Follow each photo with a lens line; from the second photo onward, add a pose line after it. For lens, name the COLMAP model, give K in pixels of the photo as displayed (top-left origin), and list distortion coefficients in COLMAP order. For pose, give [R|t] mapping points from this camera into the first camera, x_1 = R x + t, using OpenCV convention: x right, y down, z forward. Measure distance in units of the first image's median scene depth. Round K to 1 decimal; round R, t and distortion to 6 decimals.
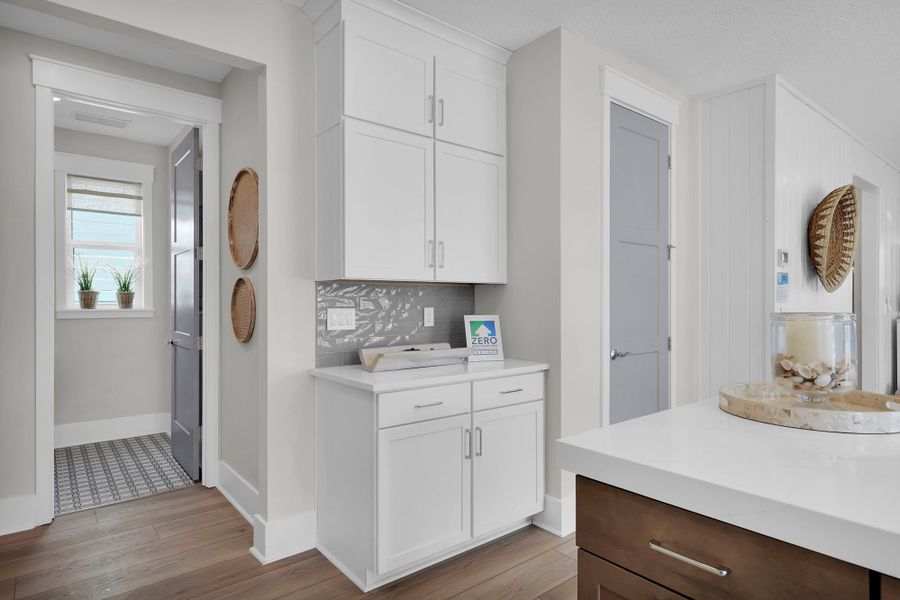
lens RADIAL K [[499.7, 0, 451.1], [0, 499.7, 302.8], [0, 0, 1]] dist [0.007711, 0.003165]
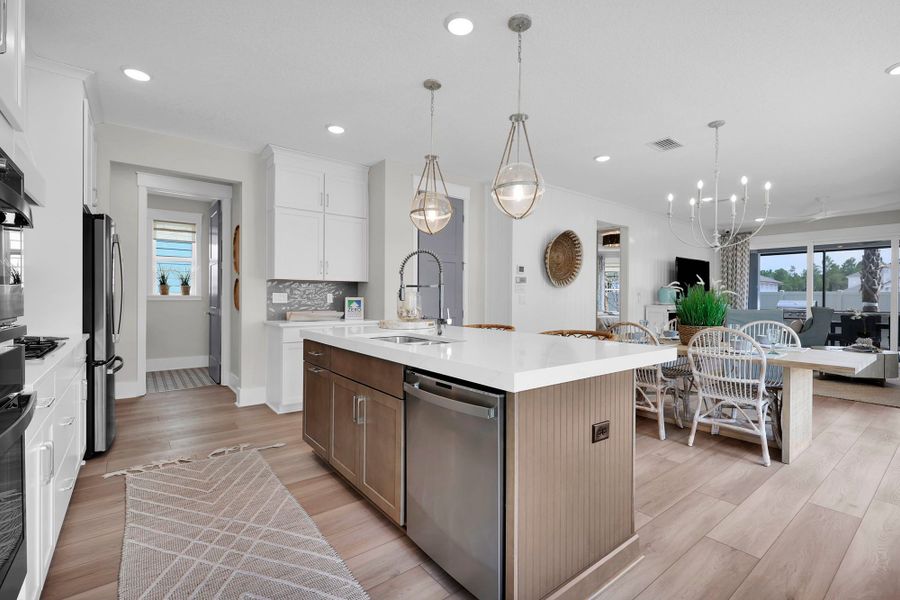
lens RADIAL K [[404.9, 0, 451.6], [0, 404.9, 298.3], [0, 0, 1]] dist [0.002029, 0.000057]
pose [[0.999796, 0.005696, -0.019395, 0.437935], [-0.005705, 0.999984, -0.000387, 0.024295], [0.019393, 0.000498, 0.999812, -0.566159]]
